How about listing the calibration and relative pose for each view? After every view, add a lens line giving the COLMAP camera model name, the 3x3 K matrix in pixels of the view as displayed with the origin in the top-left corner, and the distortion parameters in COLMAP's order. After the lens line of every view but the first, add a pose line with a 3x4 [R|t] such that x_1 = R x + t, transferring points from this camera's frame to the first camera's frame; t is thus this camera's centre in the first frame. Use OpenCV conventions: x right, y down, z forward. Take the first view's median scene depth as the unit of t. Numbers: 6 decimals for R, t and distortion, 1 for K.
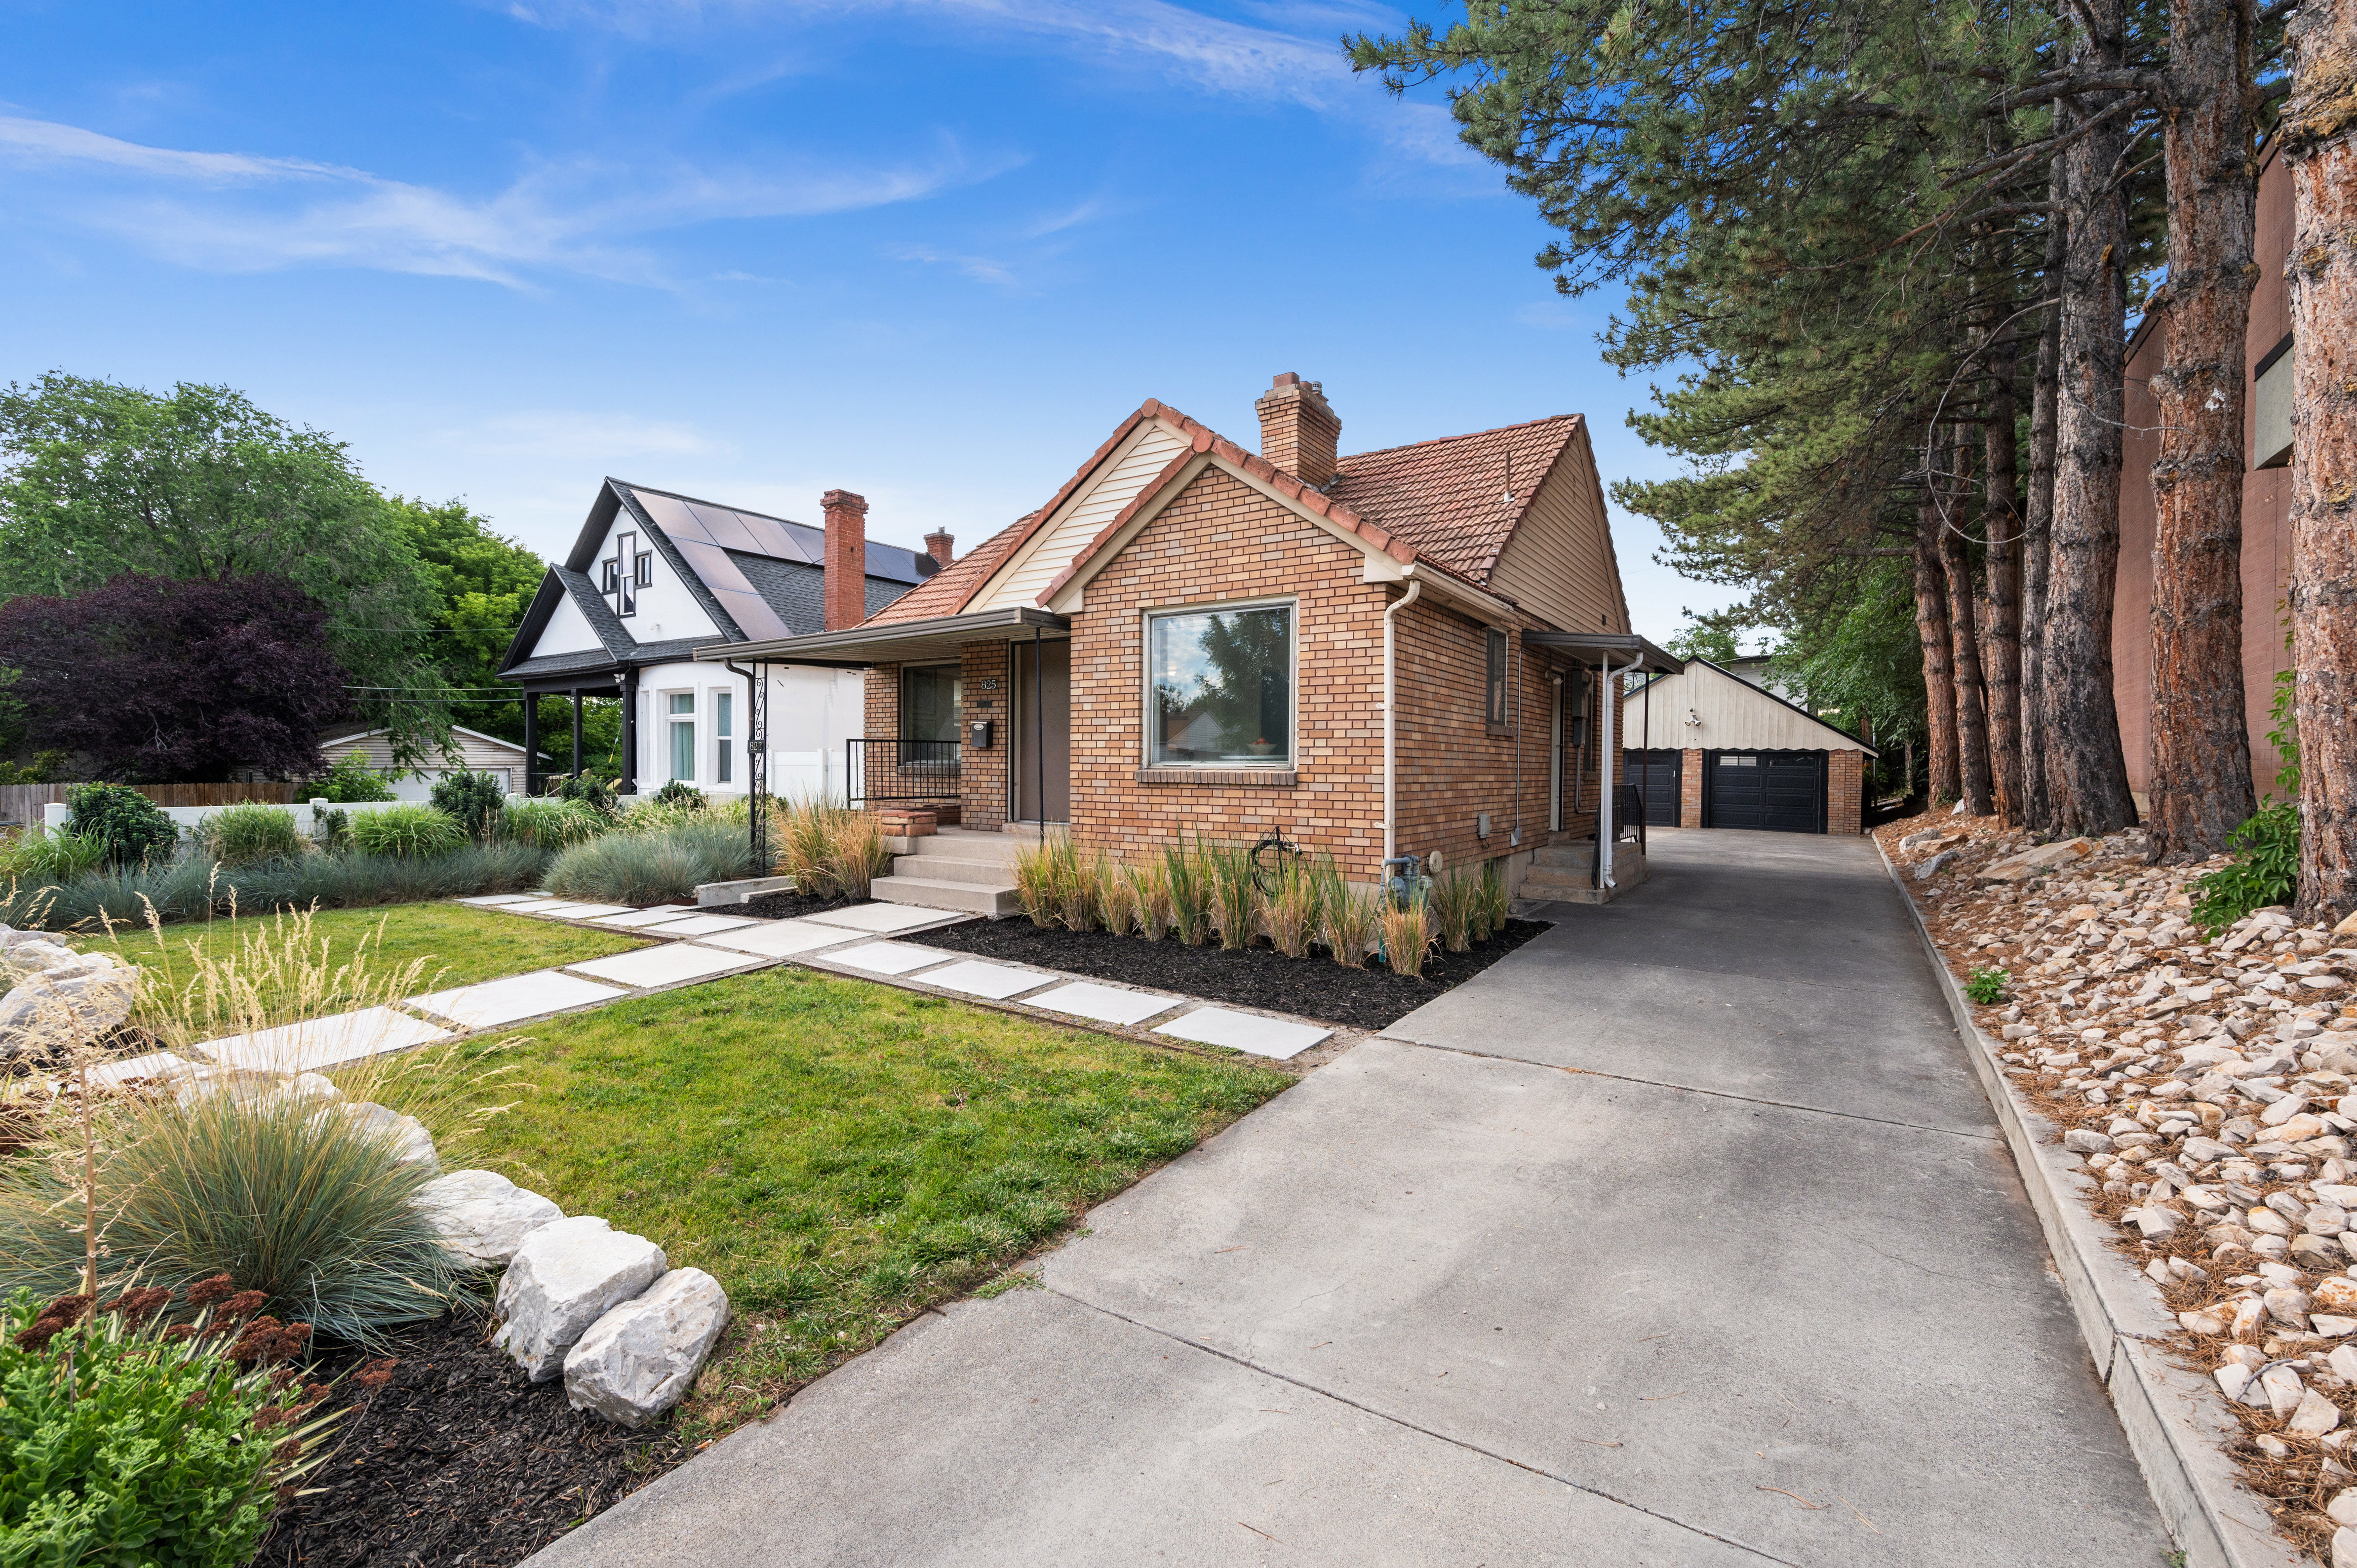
lens RADIAL K [[984.3, 0, 1176.9], [0, 984.3, 771.0], [0, 0, 1]] dist [-0.003404, -0.000875]
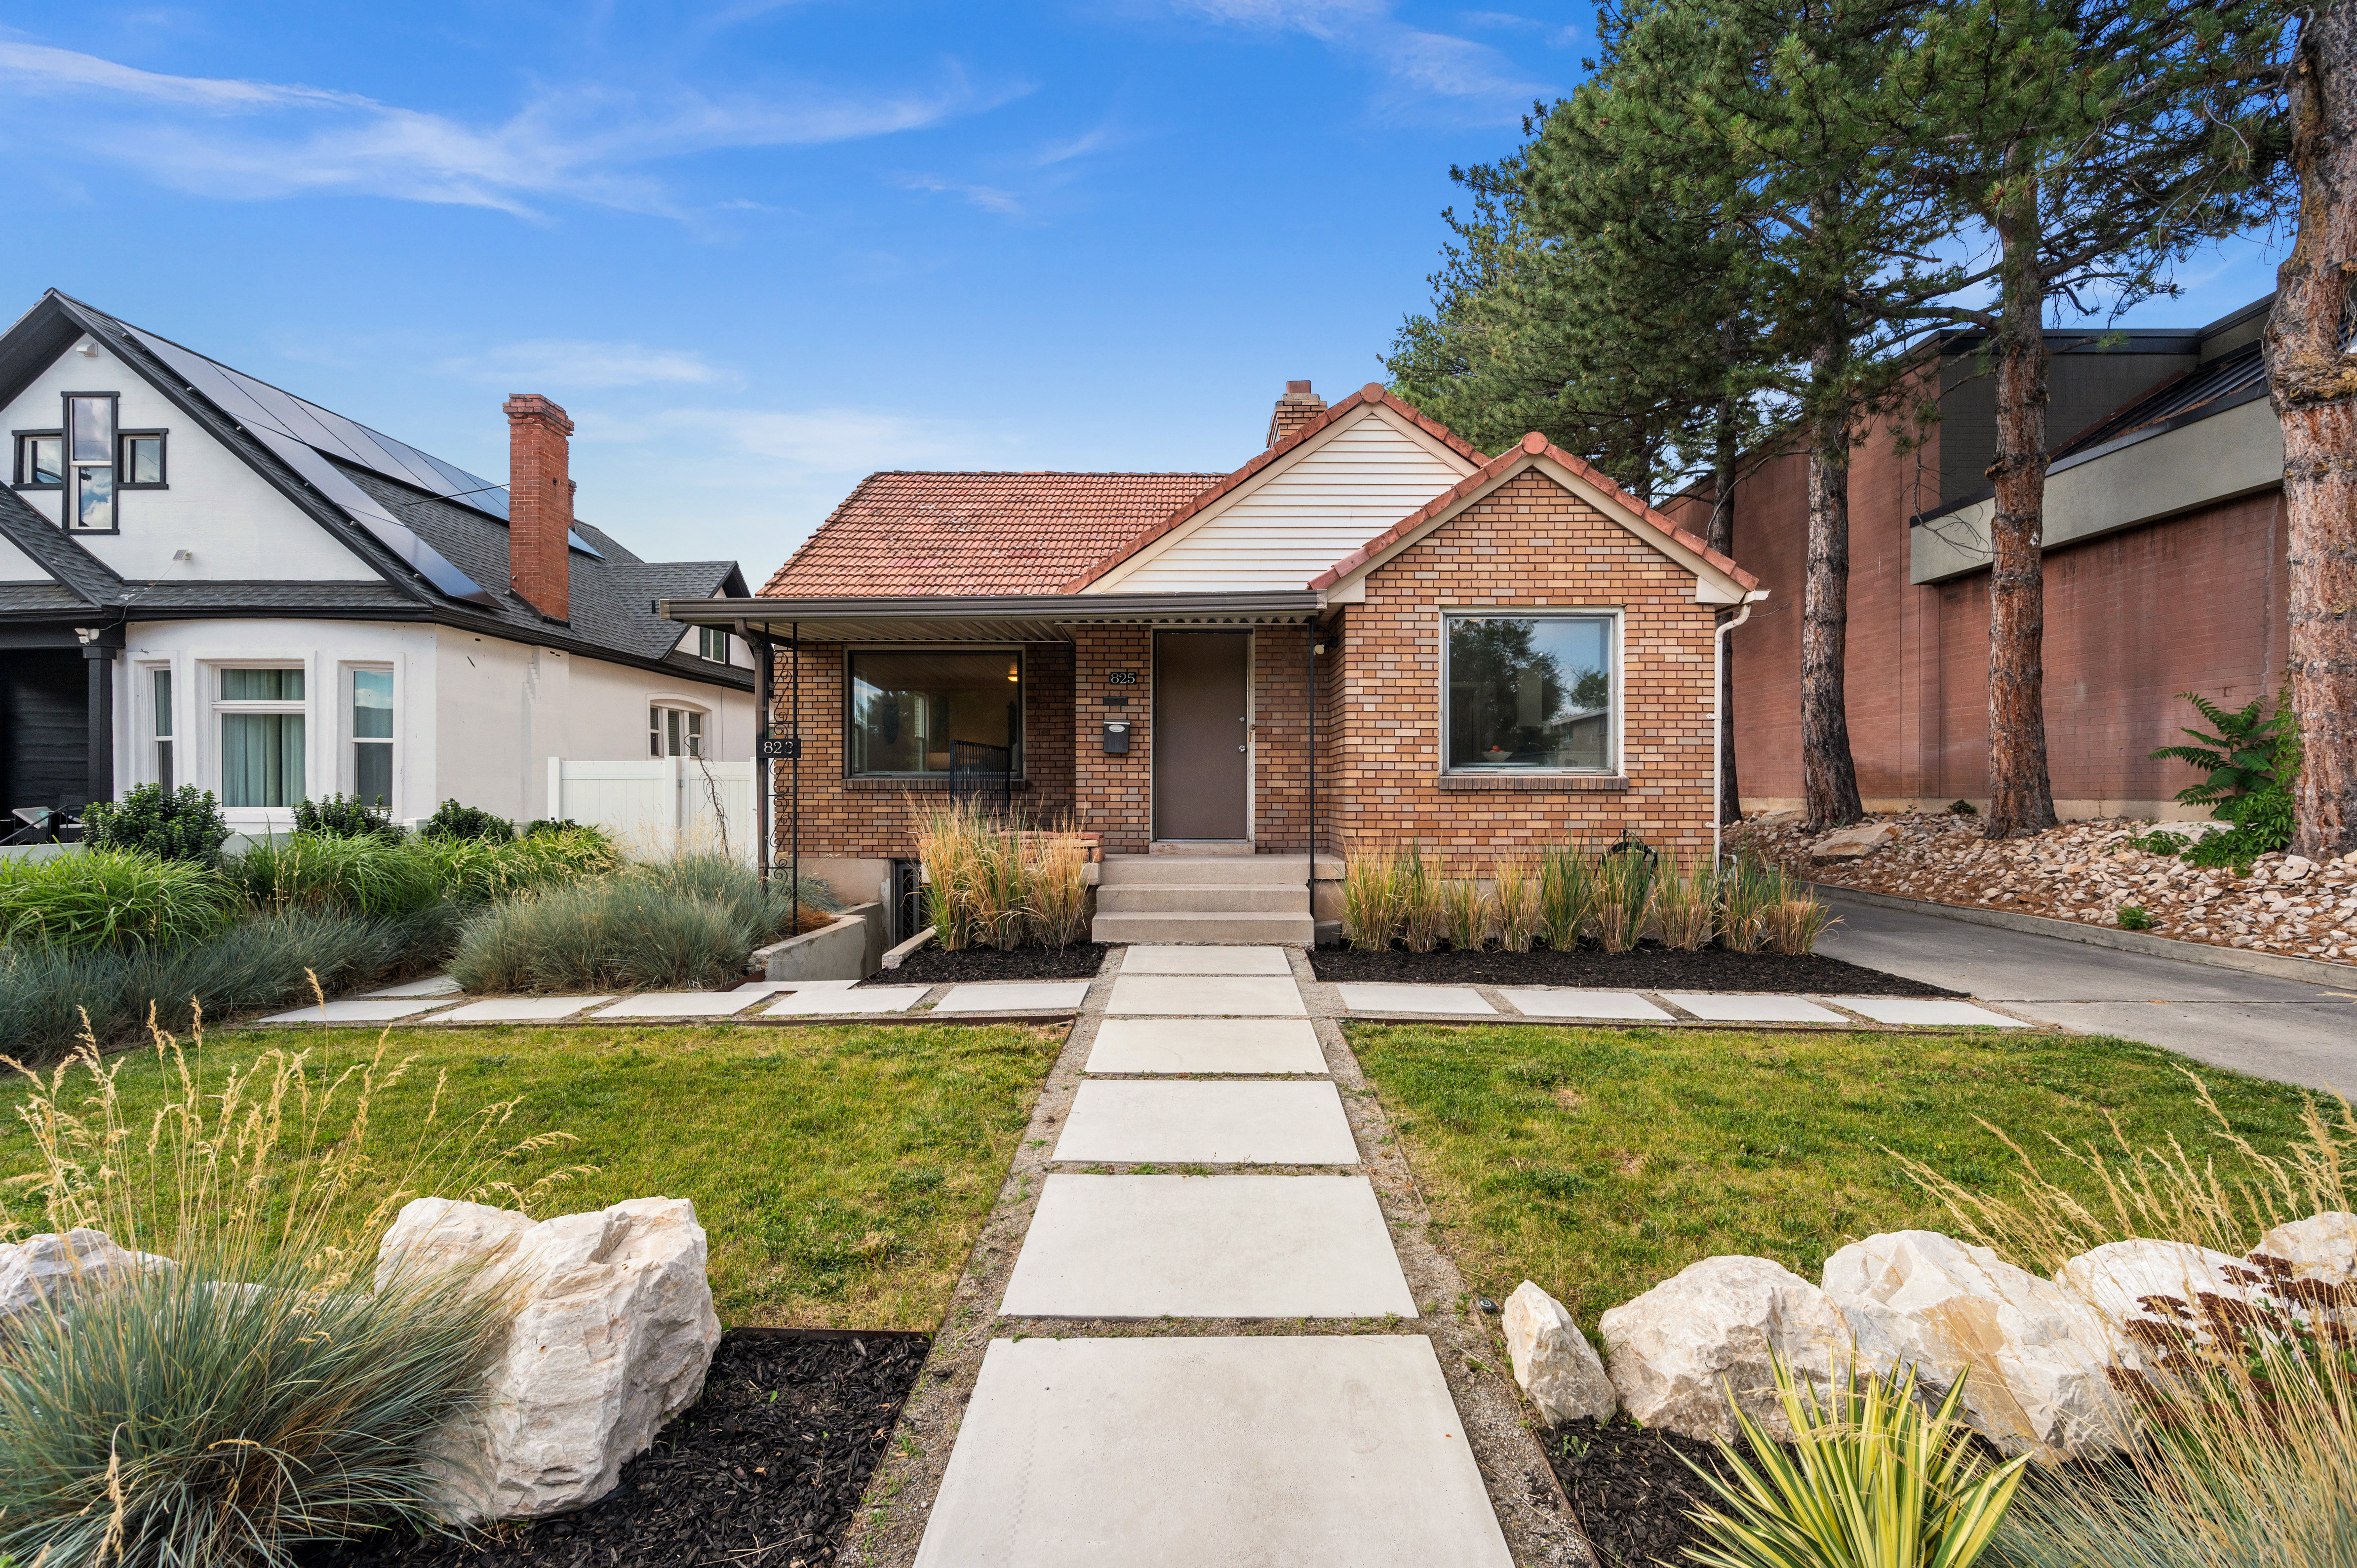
lens RADIAL K [[984.3, 0, 1173.1], [0, 984.3, 787.2], [0, 0, 1]] dist [-0.003404, -0.000875]
pose [[0.840610, -0.004204, 0.541625, -0.823940], [0.008212, 0.999954, -0.004985, 0.012589], [-0.541579, 0.008638, 0.840605, 0.373478]]
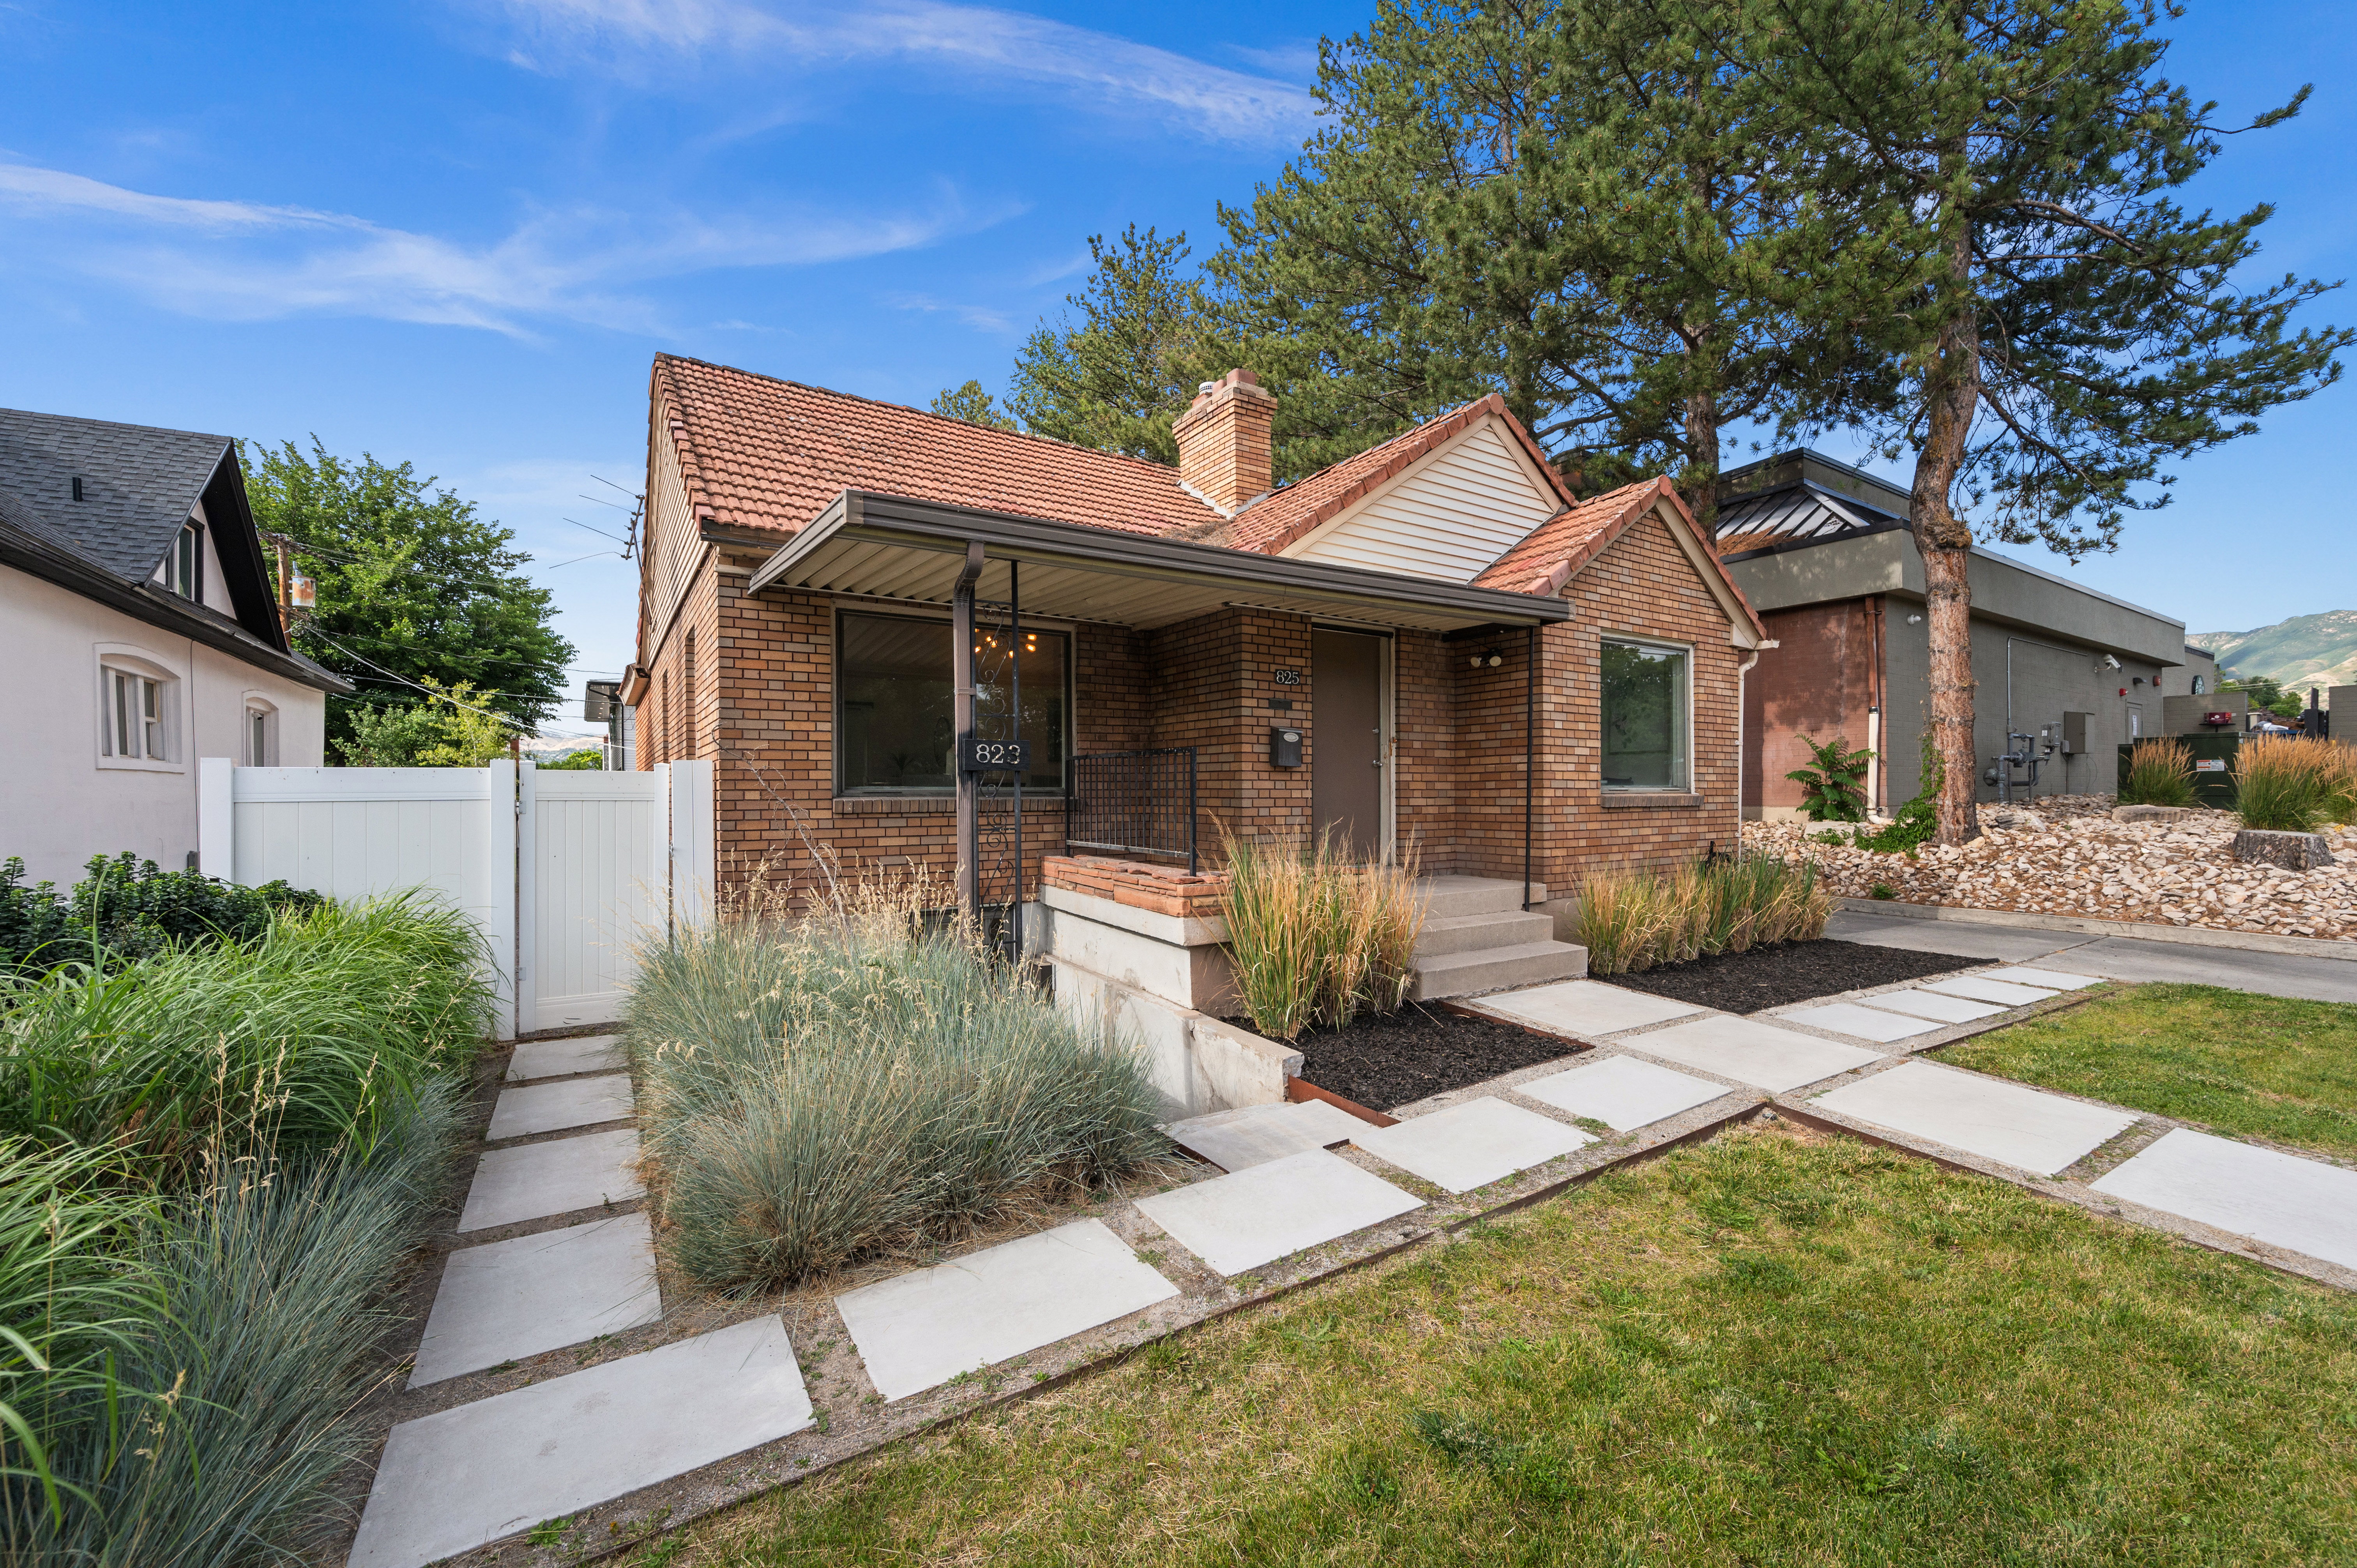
lens RADIAL K [[939.3, 0, 1174.6], [0, 939.3, 787.8], [0, 0, 1]] dist [-0.011701, -0.000006]
pose [[0.403412, -0.004583, 0.915007, -1.124716], [0.011956, 0.999928, -0.000262, -0.014057], [-0.914940, 0.011046, 0.403438, 1.092824]]
